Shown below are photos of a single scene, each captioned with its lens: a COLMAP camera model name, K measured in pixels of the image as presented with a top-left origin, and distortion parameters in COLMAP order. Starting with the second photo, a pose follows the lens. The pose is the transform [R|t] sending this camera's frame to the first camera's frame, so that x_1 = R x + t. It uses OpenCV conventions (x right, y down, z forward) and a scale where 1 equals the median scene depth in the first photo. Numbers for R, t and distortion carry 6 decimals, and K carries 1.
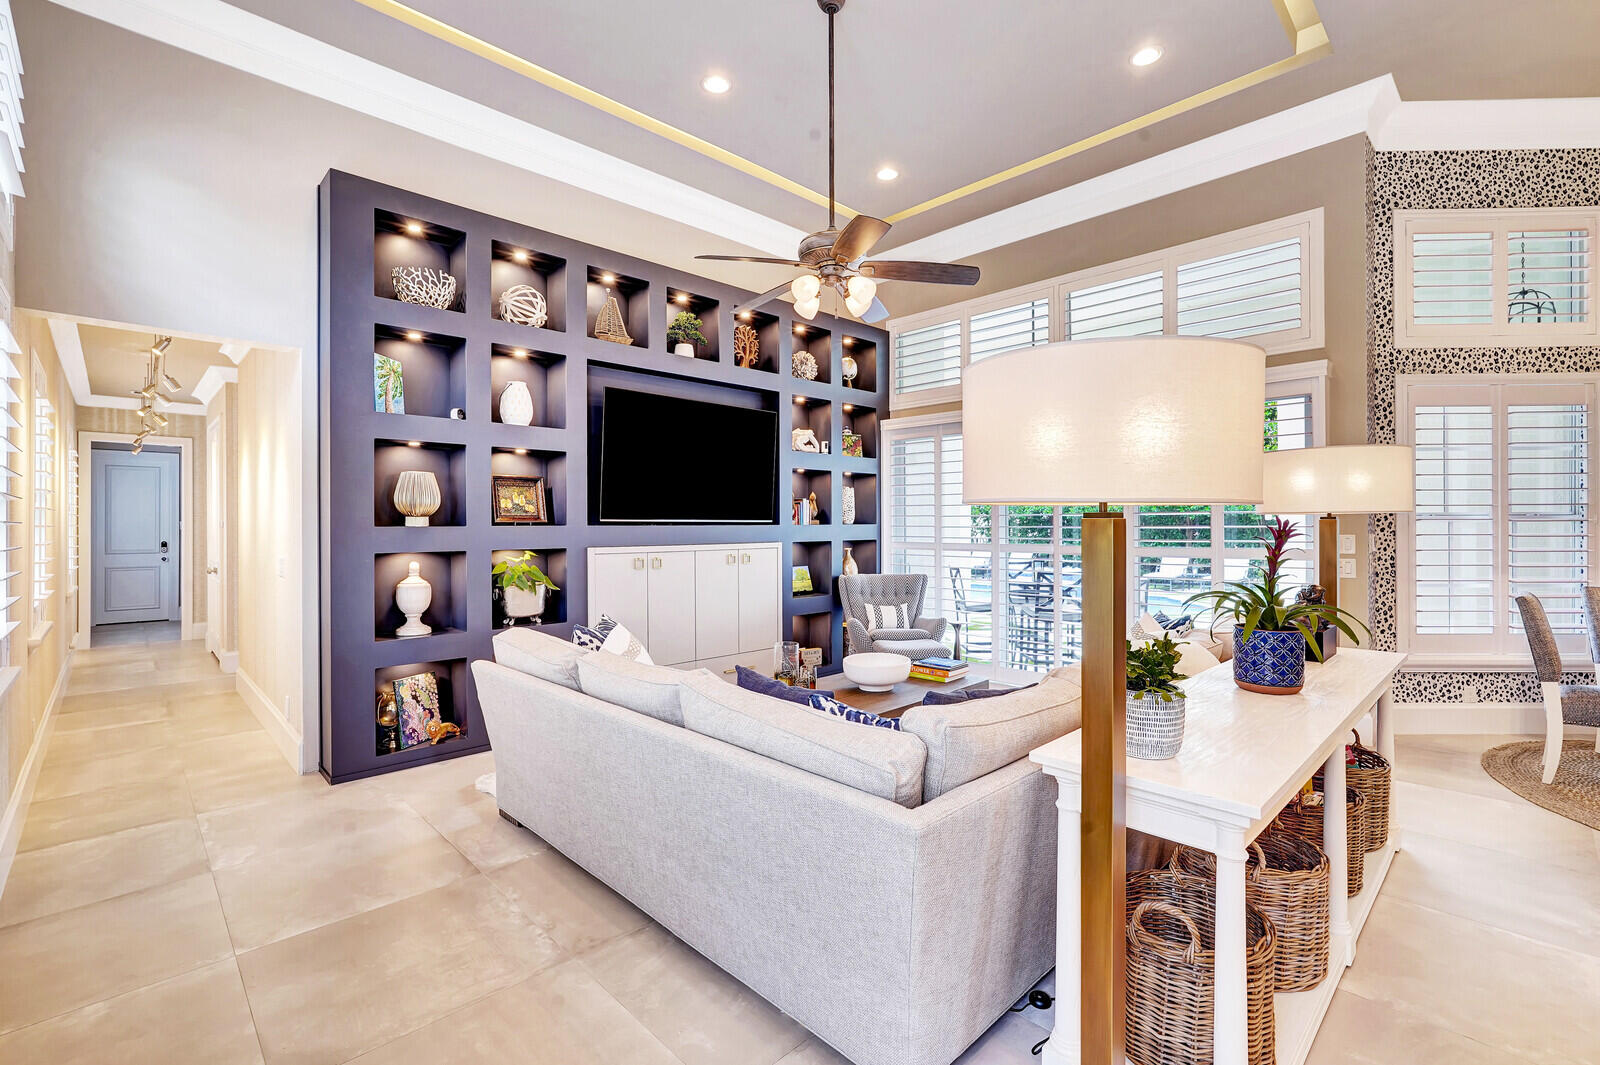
lens RADIAL K [[714.6, 0, 801.8], [0, 714.6, 523.3], [0, 0, 1]] dist [-0.010771, 0.000085]
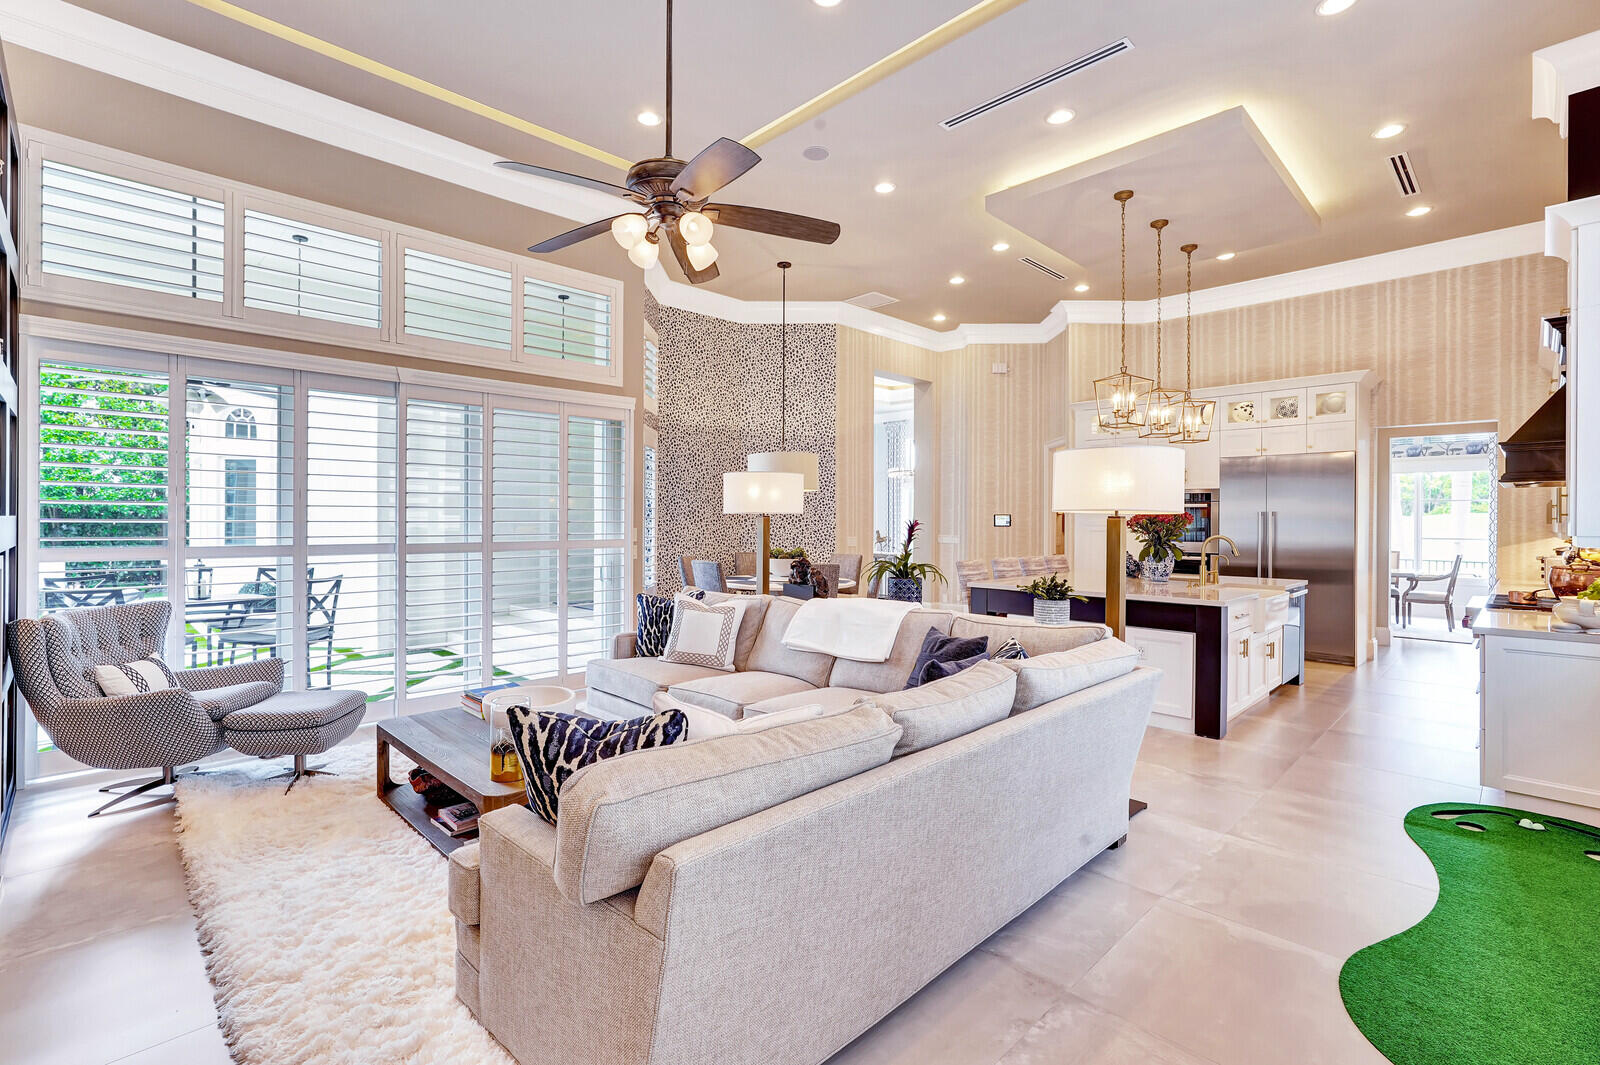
lens RADIAL K [[731.1, 0, 794.7], [0, 731.1, 516.9], [0, 0, 1]] dist [0.000801, 0.000150]
pose [[-0.011256, 0.002563, 0.999933, -1.130705], [-0.004108, 0.999988, -0.002609, 0.001086], [-0.999928, -0.004137, -0.011246, 1.220223]]
